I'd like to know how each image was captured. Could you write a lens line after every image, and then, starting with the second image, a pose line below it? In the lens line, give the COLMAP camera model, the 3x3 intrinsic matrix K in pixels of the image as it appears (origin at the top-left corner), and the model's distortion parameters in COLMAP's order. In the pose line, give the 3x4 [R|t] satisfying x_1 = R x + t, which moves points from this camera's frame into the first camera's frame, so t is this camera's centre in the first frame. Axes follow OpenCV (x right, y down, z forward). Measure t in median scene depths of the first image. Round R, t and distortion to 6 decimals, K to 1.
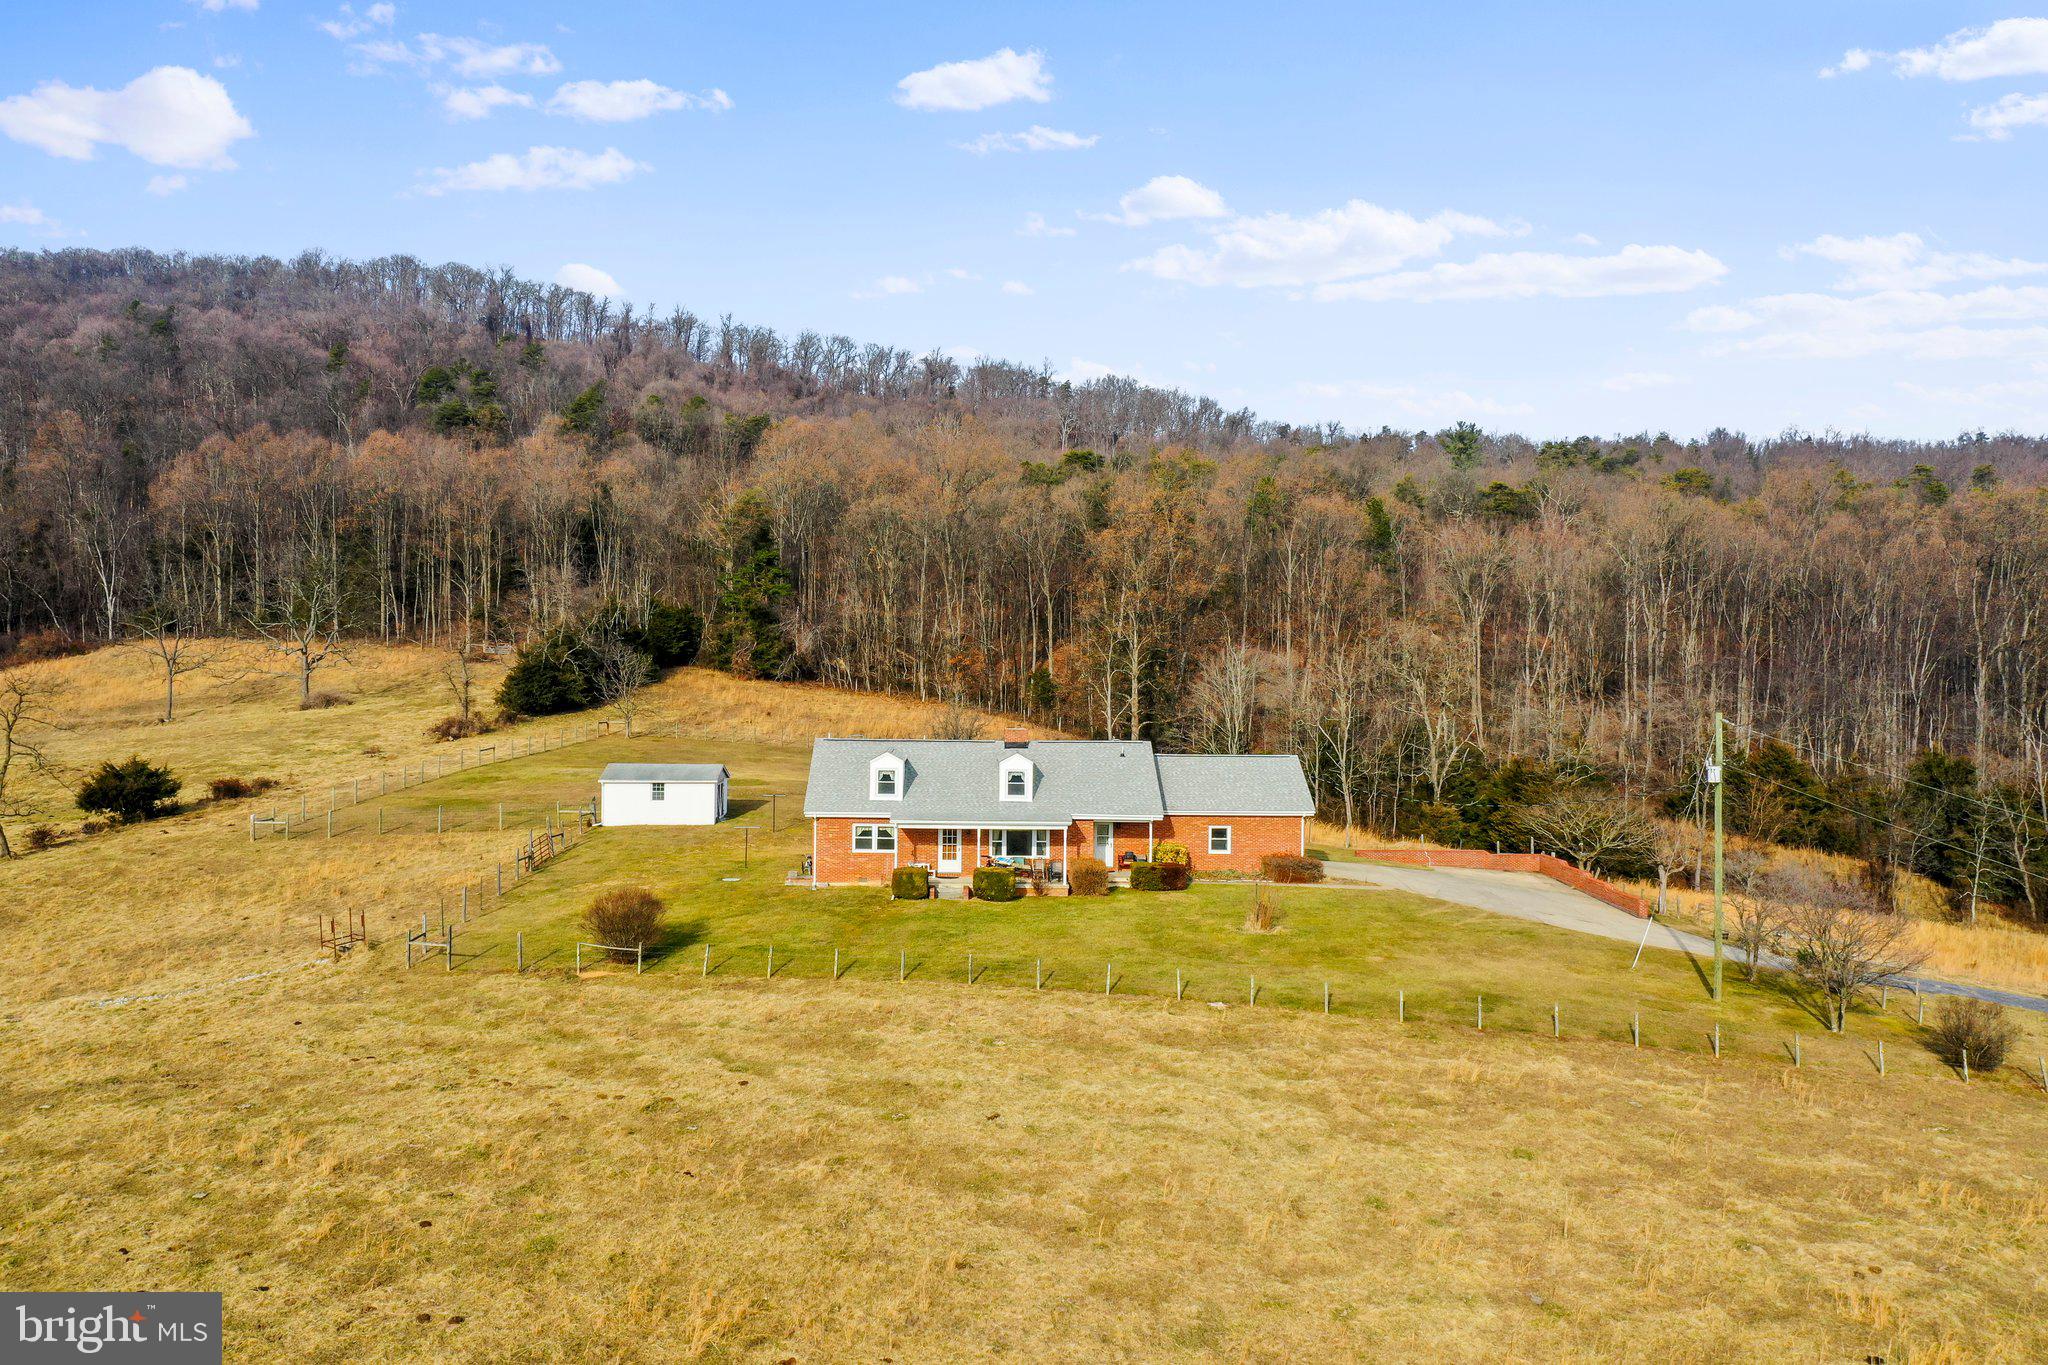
lens RADIAL K [[1605.7, 0, 1015.9], [0, 1605.7, 679.9], [0, 0, 1]] dist [-0.009788, 0.003579]
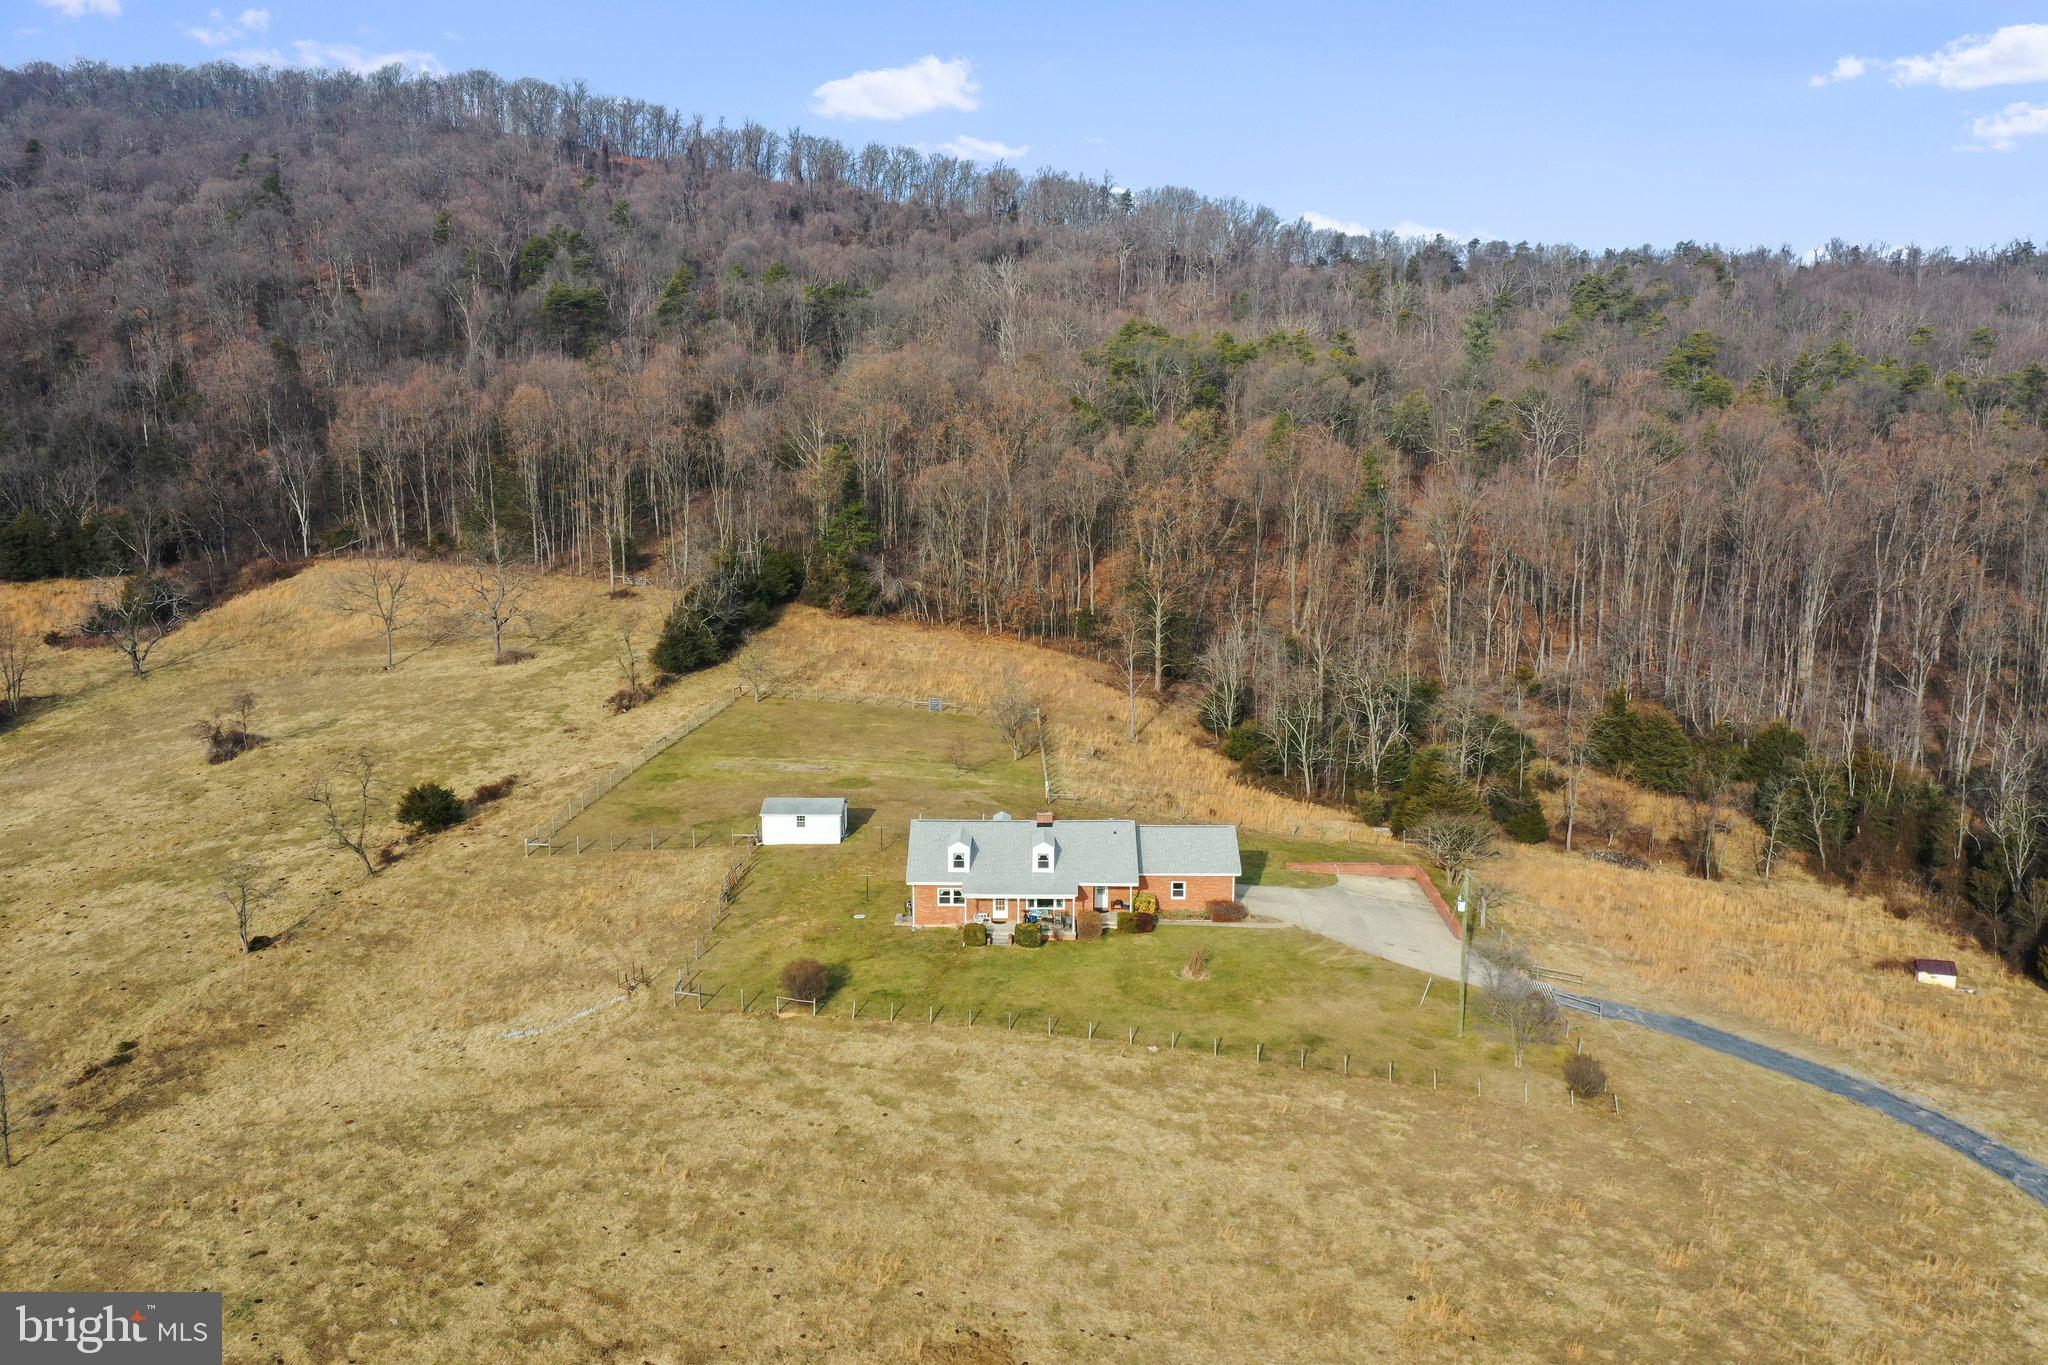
lens RADIAL K [[1602.4, 0, 1016.0], [0, 1602.4, 679.4], [0, 0, 1]] dist [-0.010410, 0.001658]
pose [[0.999011, -0.002945, -0.044369, 0.030966], [0.010069, 0.986872, 0.161191, -0.256488], [0.043312, -0.161478, 0.985925, -0.349804]]
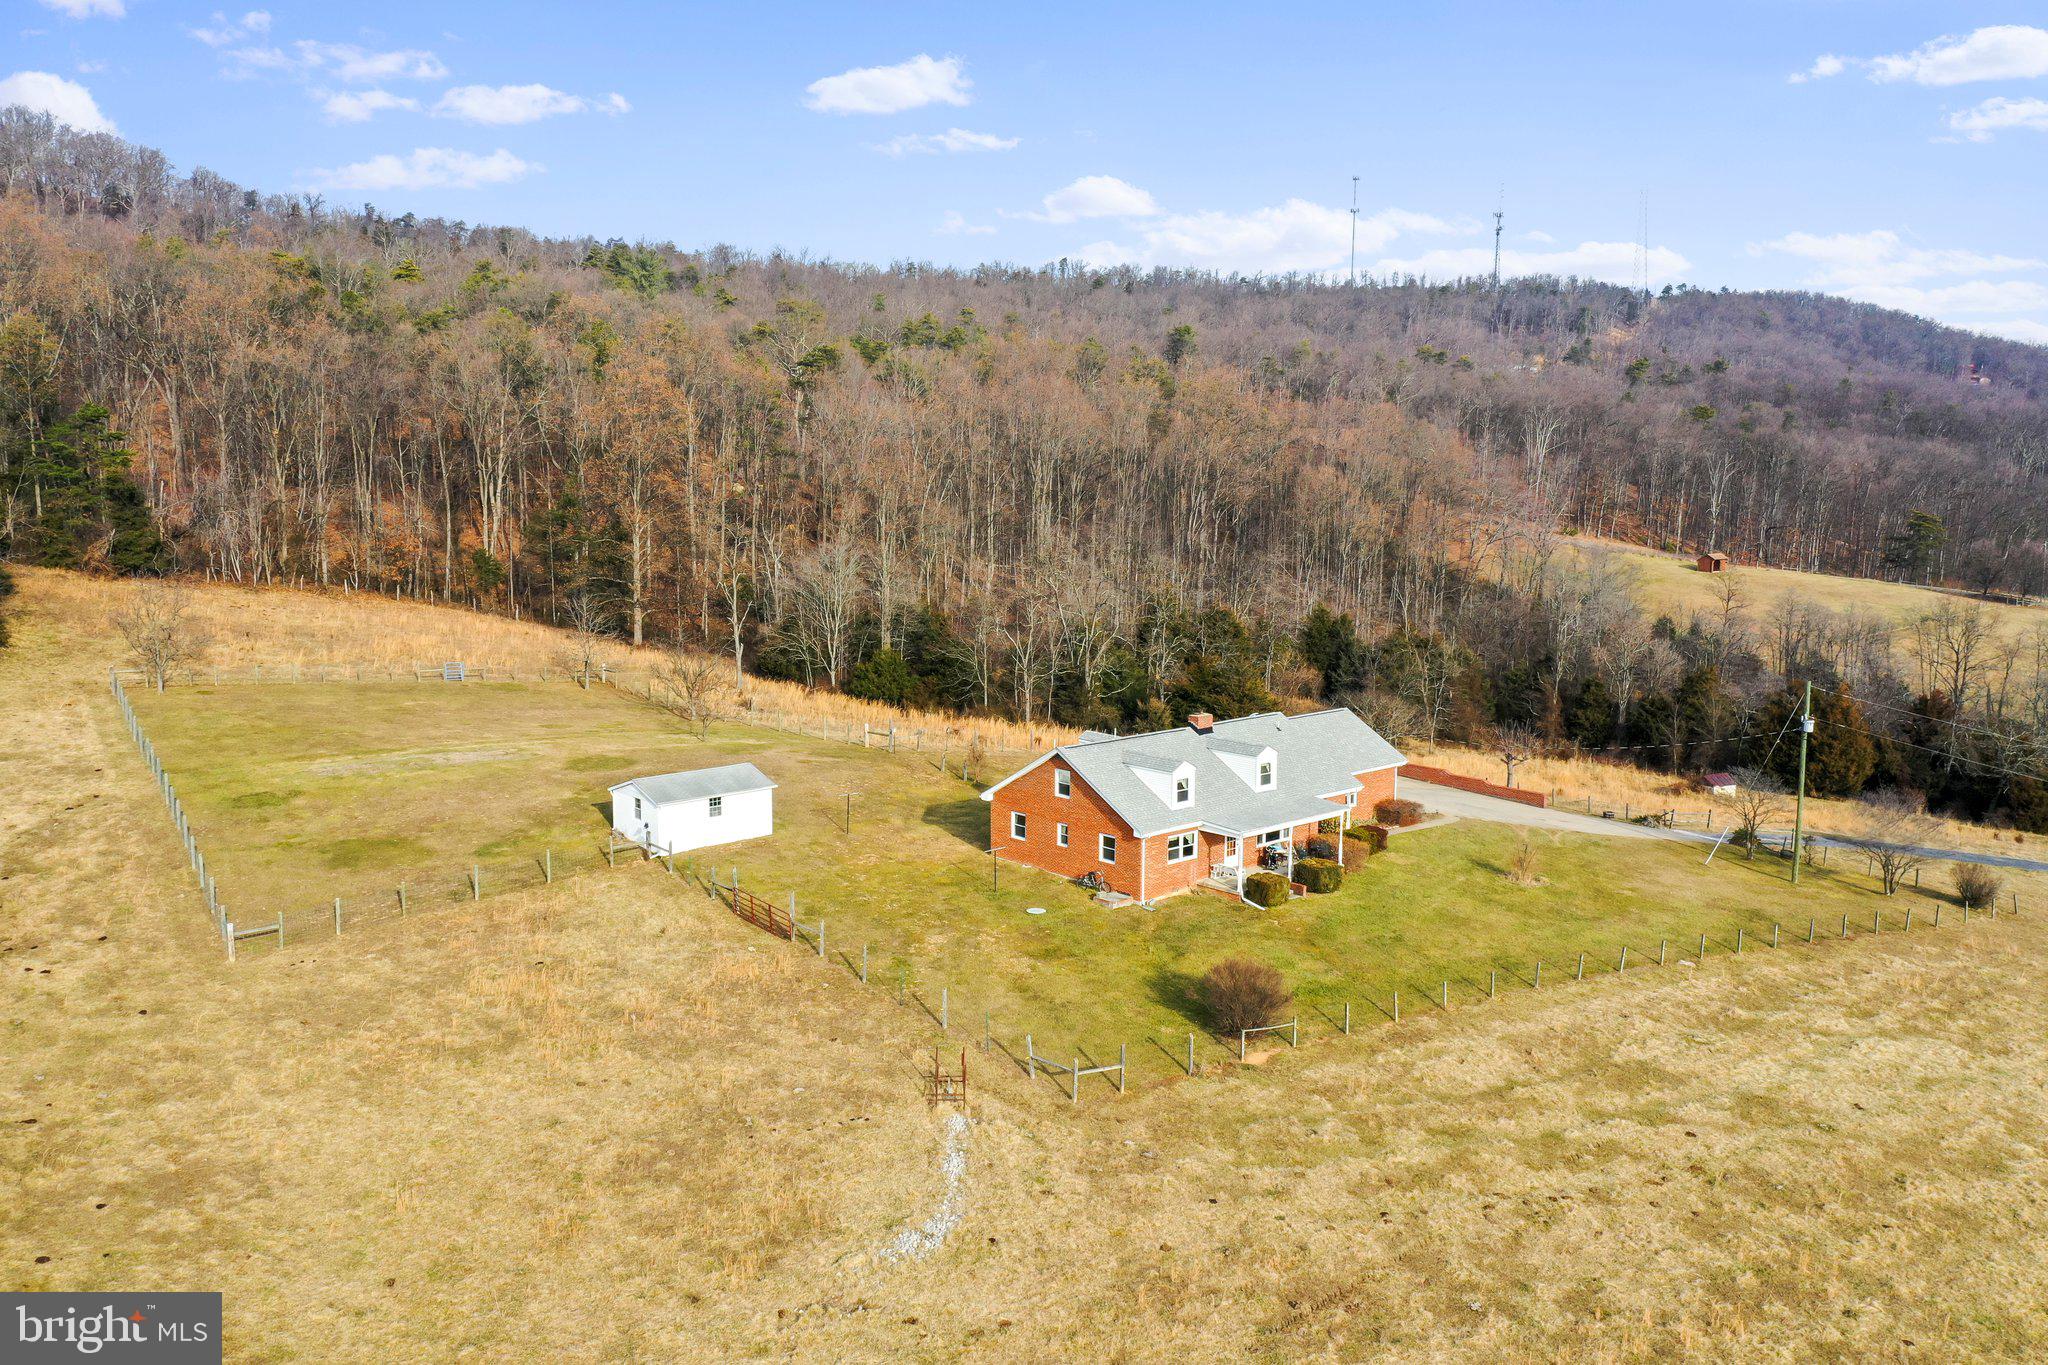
lens RADIAL K [[1605.7, 0, 1015.9], [0, 1605.7, 679.9], [0, 0, 1]] dist [-0.009788, 0.003579]
pose [[0.761540, -0.093071, 0.641401, -0.576092], [0.001161, 0.989830, 0.142252, -0.106277], [-0.648117, -0.107586, 0.753903, 0.231522]]
